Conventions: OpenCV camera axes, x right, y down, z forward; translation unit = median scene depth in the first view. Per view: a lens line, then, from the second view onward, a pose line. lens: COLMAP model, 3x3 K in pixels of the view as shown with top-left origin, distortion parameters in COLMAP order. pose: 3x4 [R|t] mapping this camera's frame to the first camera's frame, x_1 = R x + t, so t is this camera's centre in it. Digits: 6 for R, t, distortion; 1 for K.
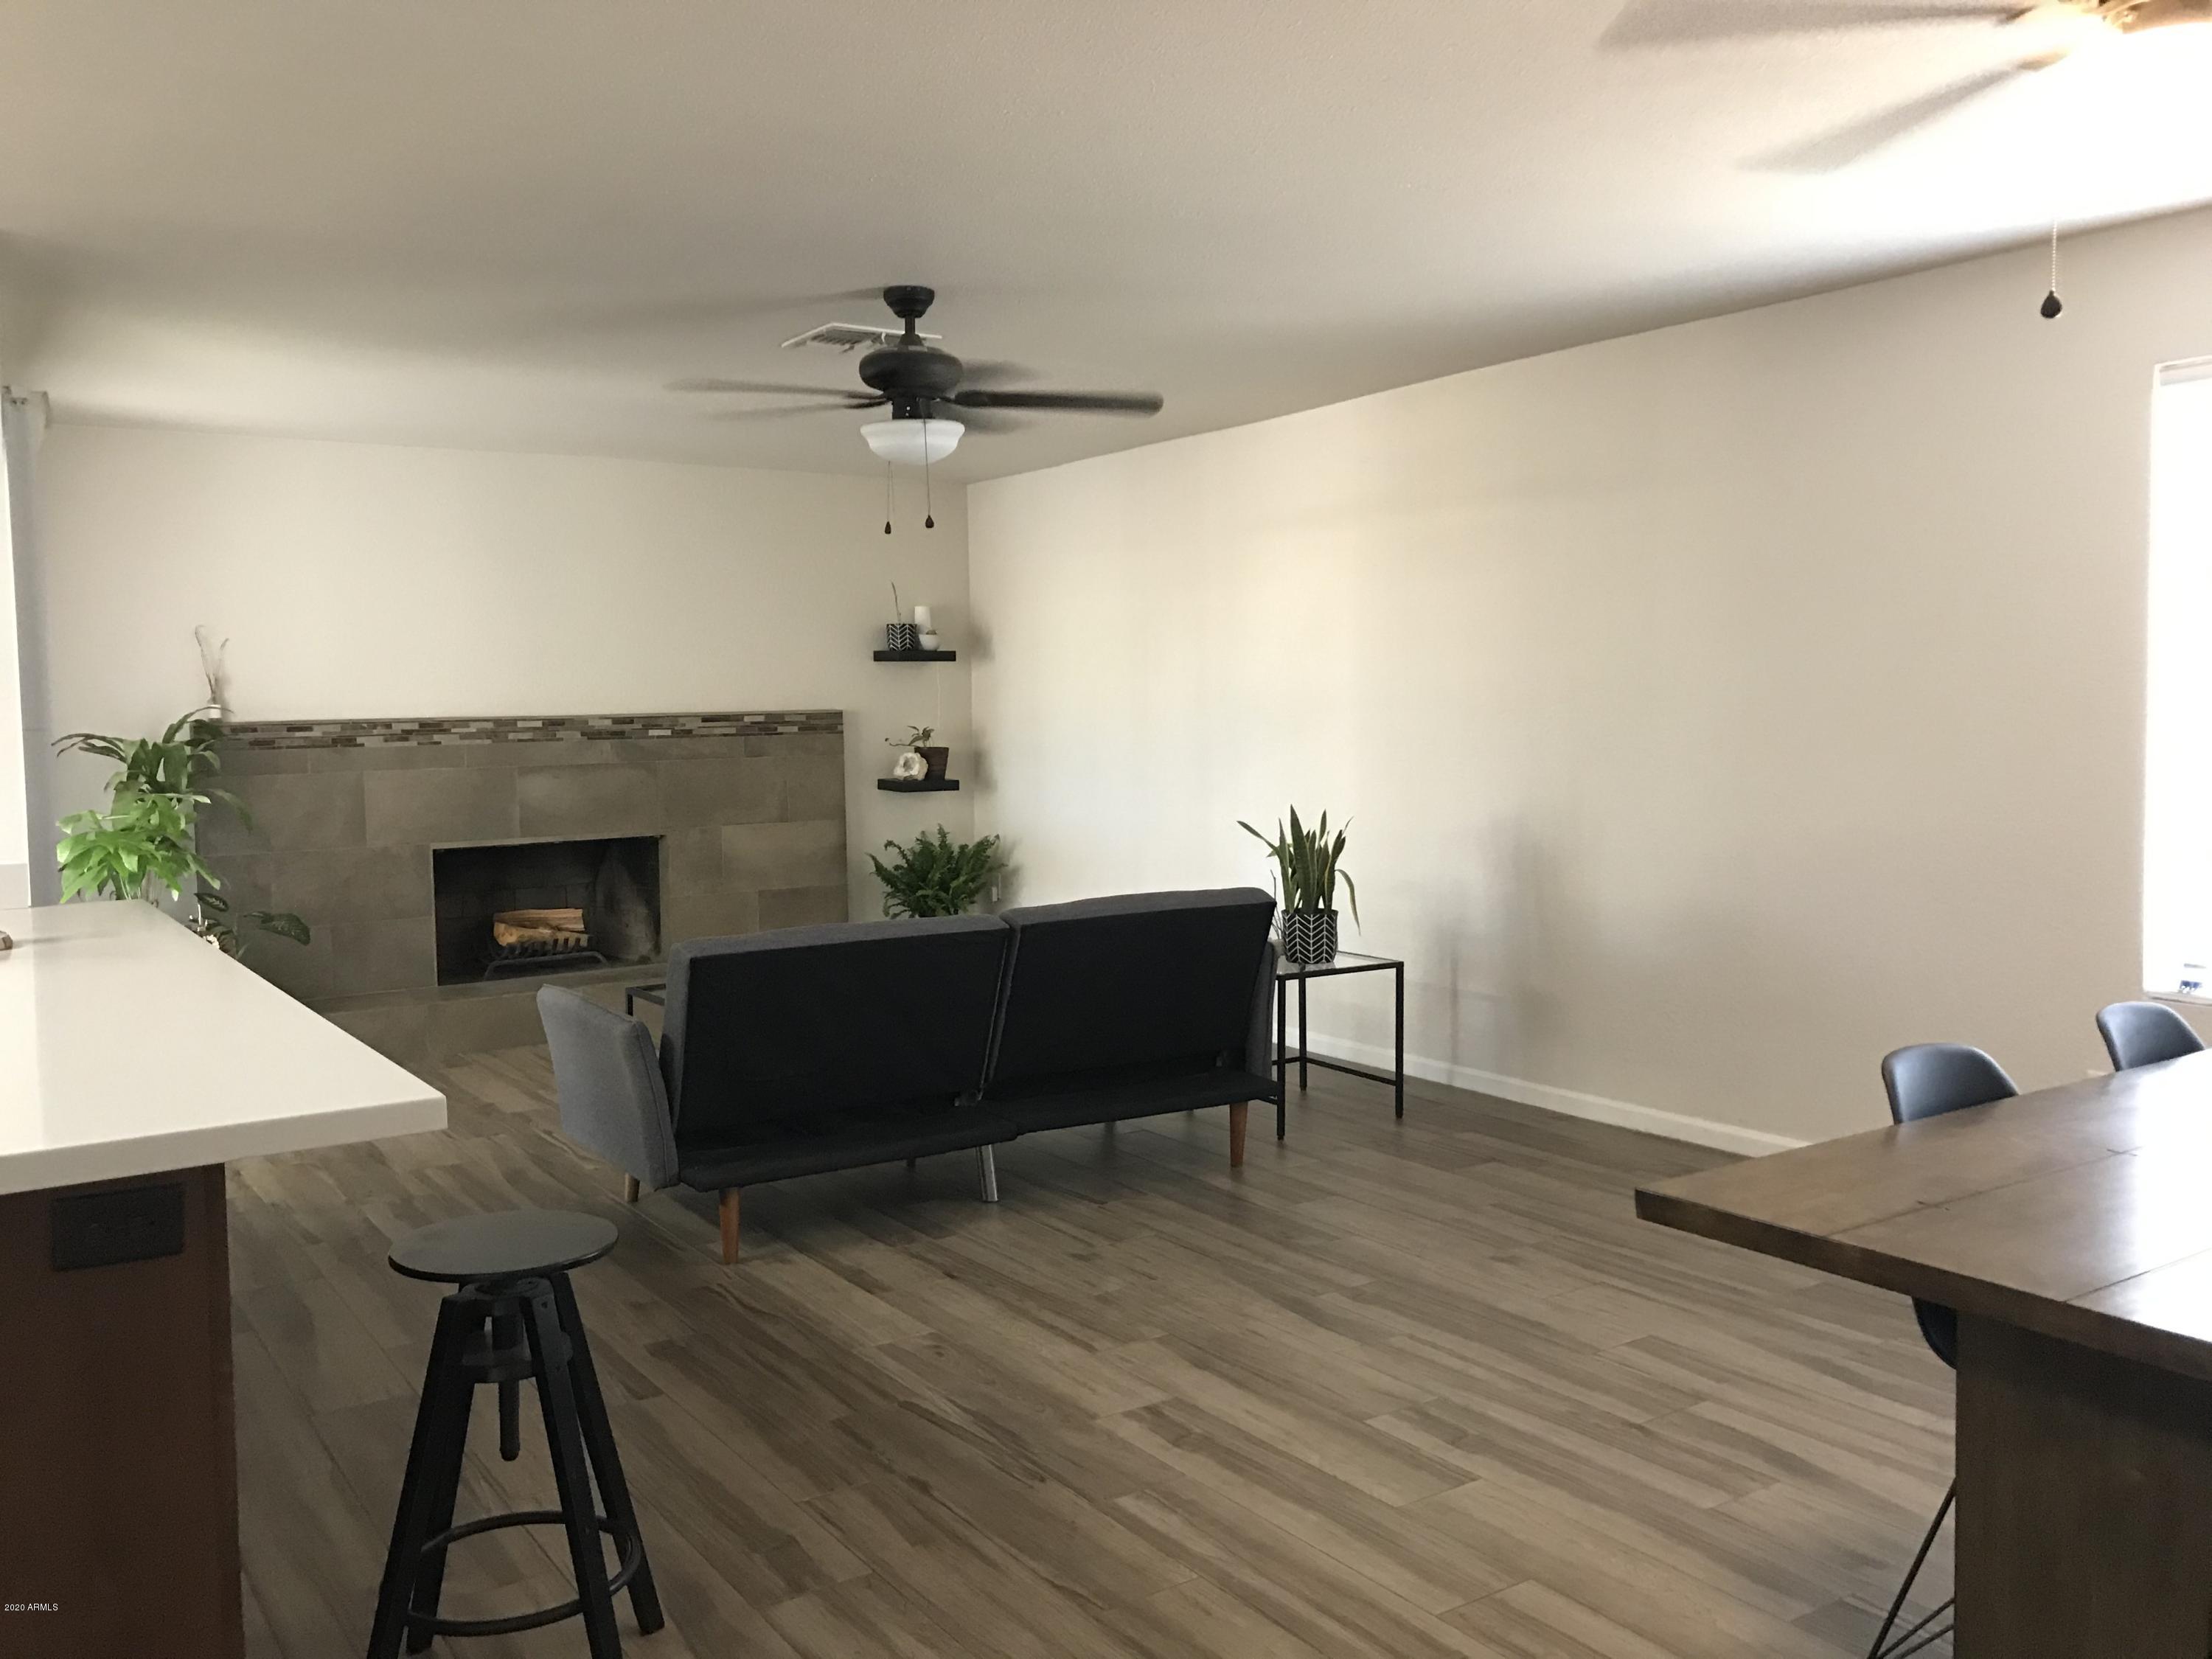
lens RADIAL K [[1766.7, 0, 1105.5], [0, 1766.7, 818.4], [0, 0, 1]] dist [0.161774, -0.642983]
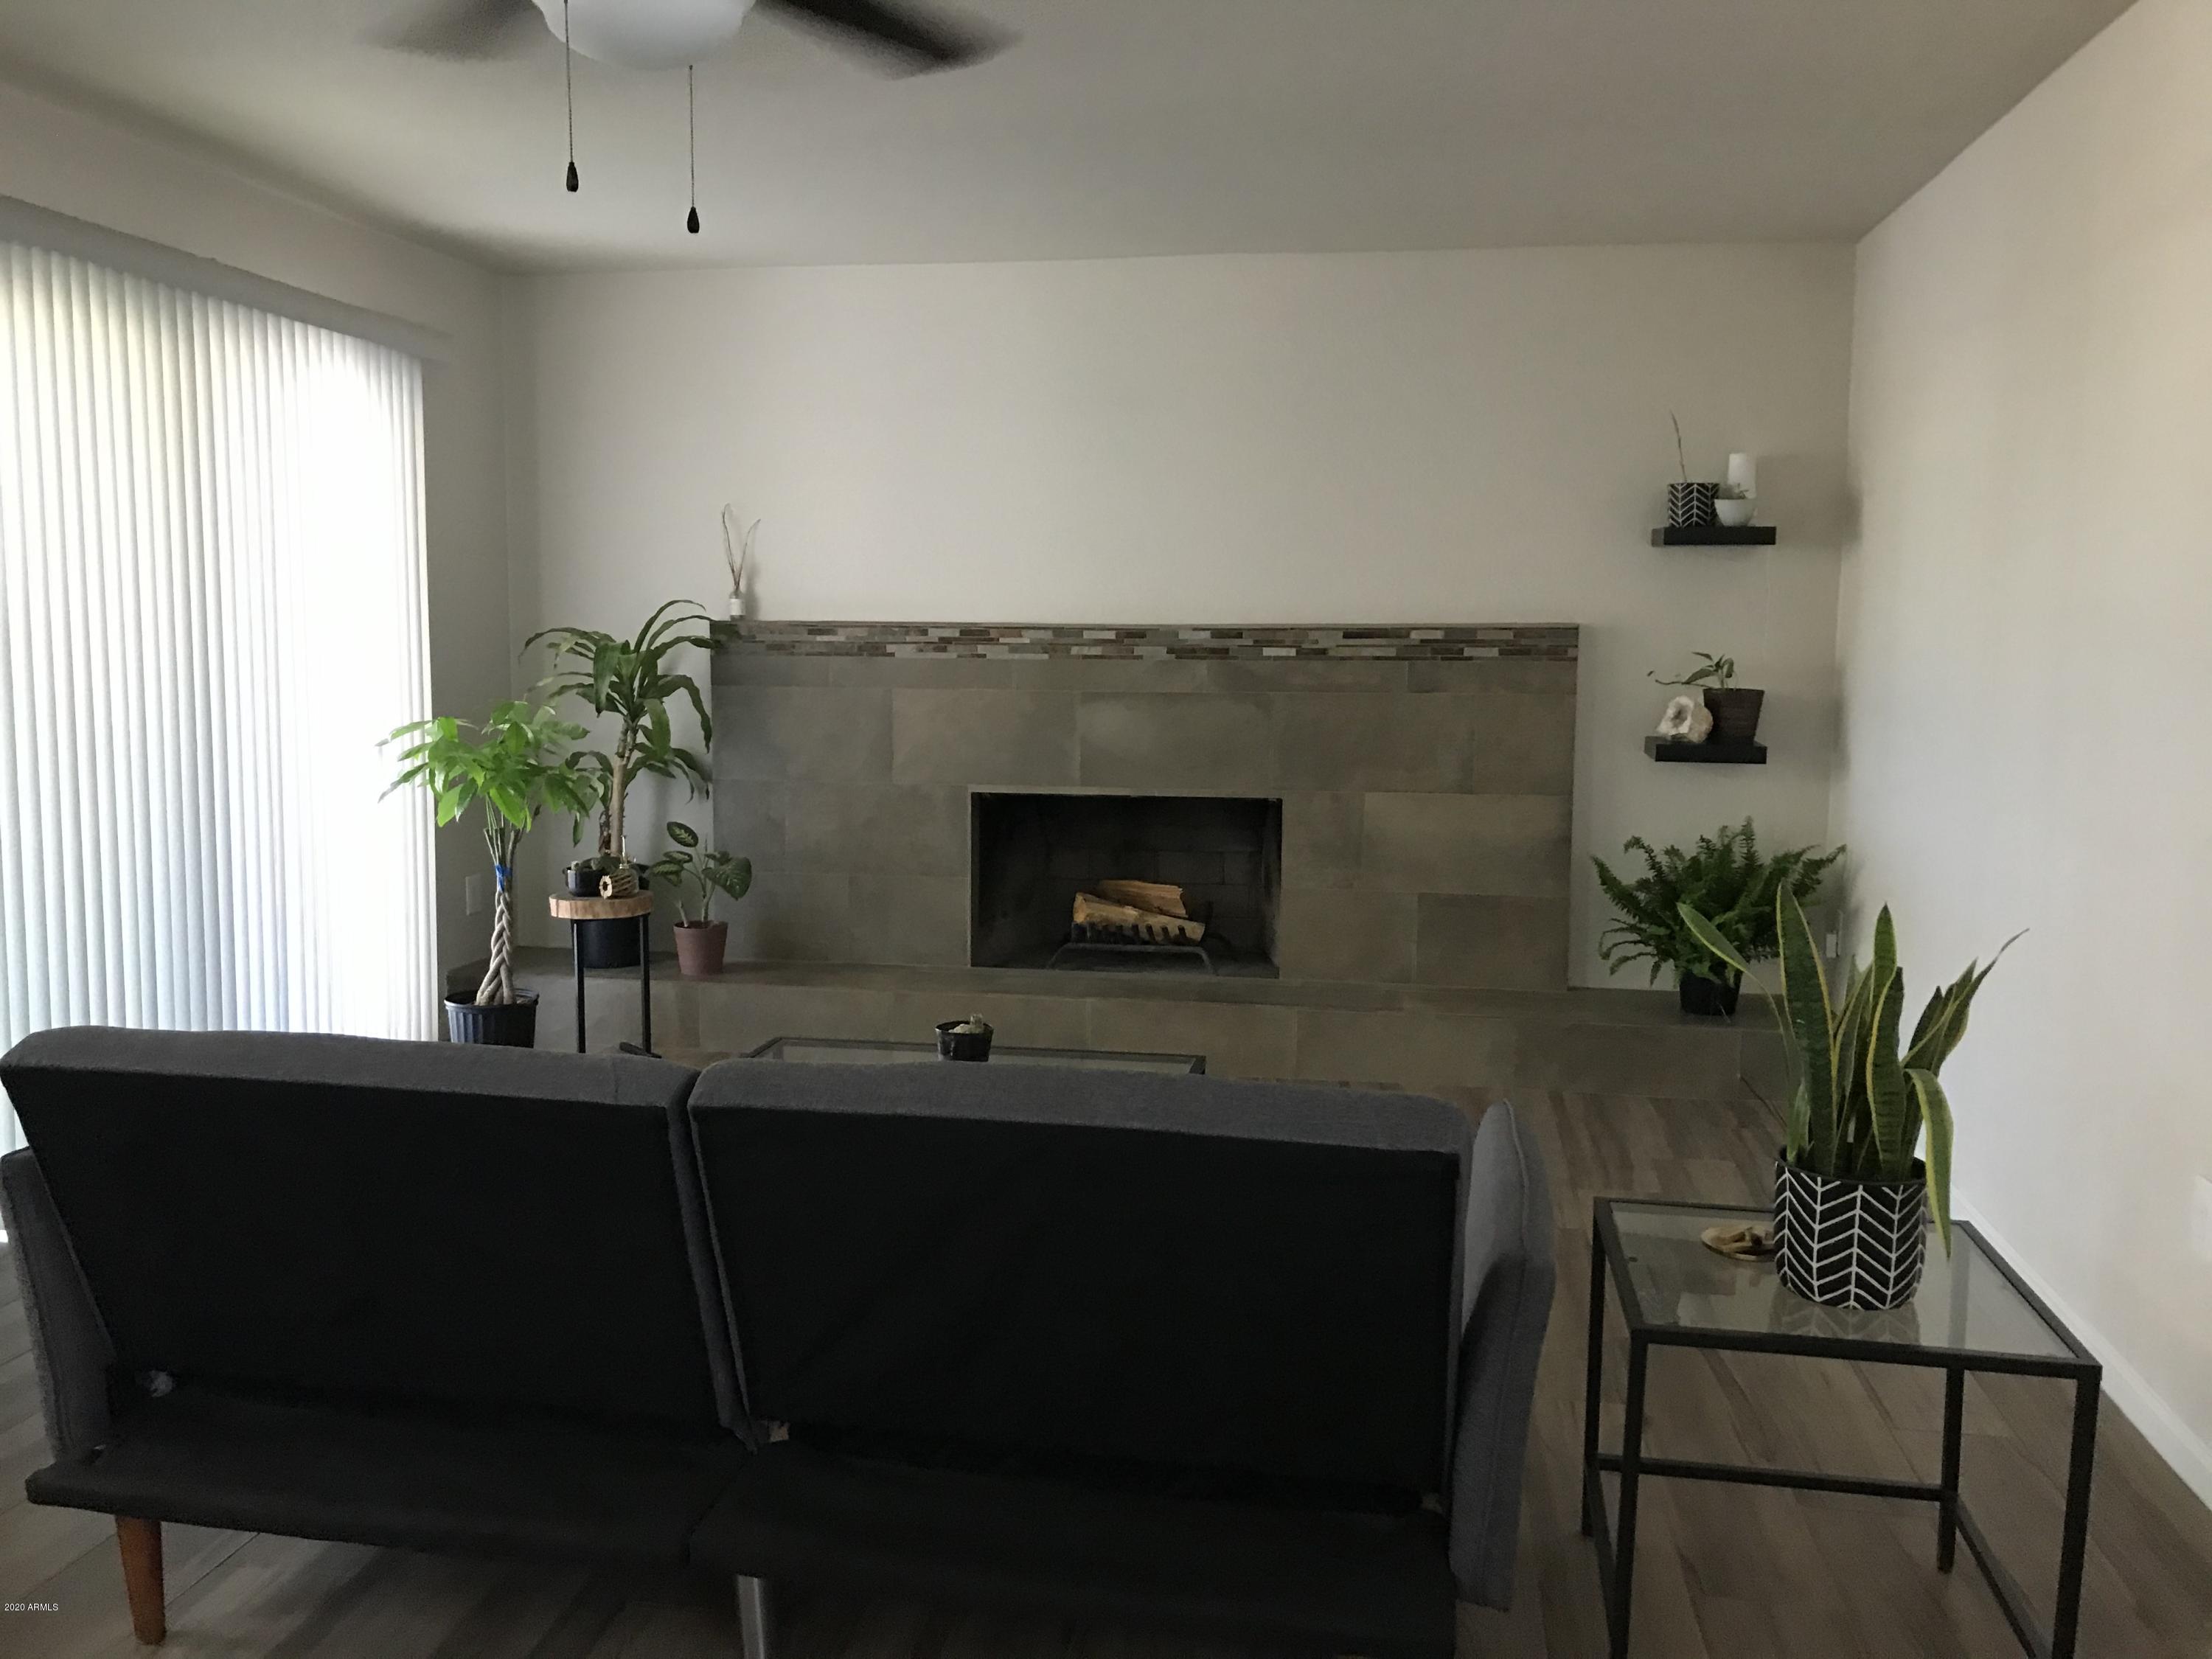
lens RADIAL K [[1766.7, 0, 1105.5], [0, 1766.7, 818.4], [0, 0, 1]] dist [0.161774, -0.642983]
pose [[0.722118, 0.099587, -0.684564, 0.182193], [-0.063668, 0.994951, 0.077580, -0.032963], [0.688833, -0.012437, 0.724813, 0.451843]]
